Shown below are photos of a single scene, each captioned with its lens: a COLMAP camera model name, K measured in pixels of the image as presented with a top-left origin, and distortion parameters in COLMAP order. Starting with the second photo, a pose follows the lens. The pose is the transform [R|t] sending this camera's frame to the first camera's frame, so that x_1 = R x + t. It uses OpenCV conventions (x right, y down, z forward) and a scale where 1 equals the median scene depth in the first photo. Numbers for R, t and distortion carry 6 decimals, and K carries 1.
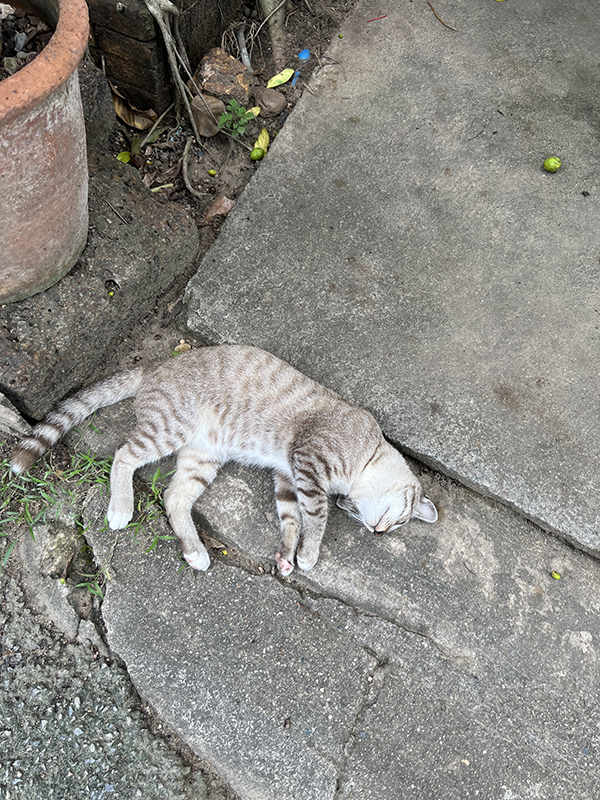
lens RADIAL K [[586.2, 0, 298.8], [0, 586.2, 401.9], [0, 0, 1]] dist [-0.008769, -0.006260]
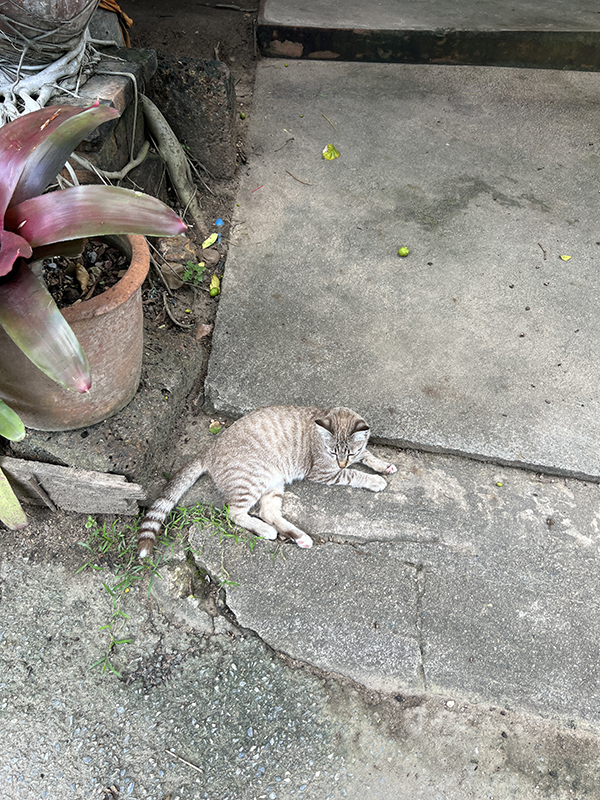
lens RADIAL K [[586.2, 0, 300.7], [0, 586.2, 398.9], [0, 0, 1]] dist [-0.008769, -0.006260]
pose [[0.943157, -0.273449, 0.188893, -0.284702], [0.305644, 0.936874, -0.169850, 0.175680], [-0.130524, 0.217929, 0.967197, -0.481532]]
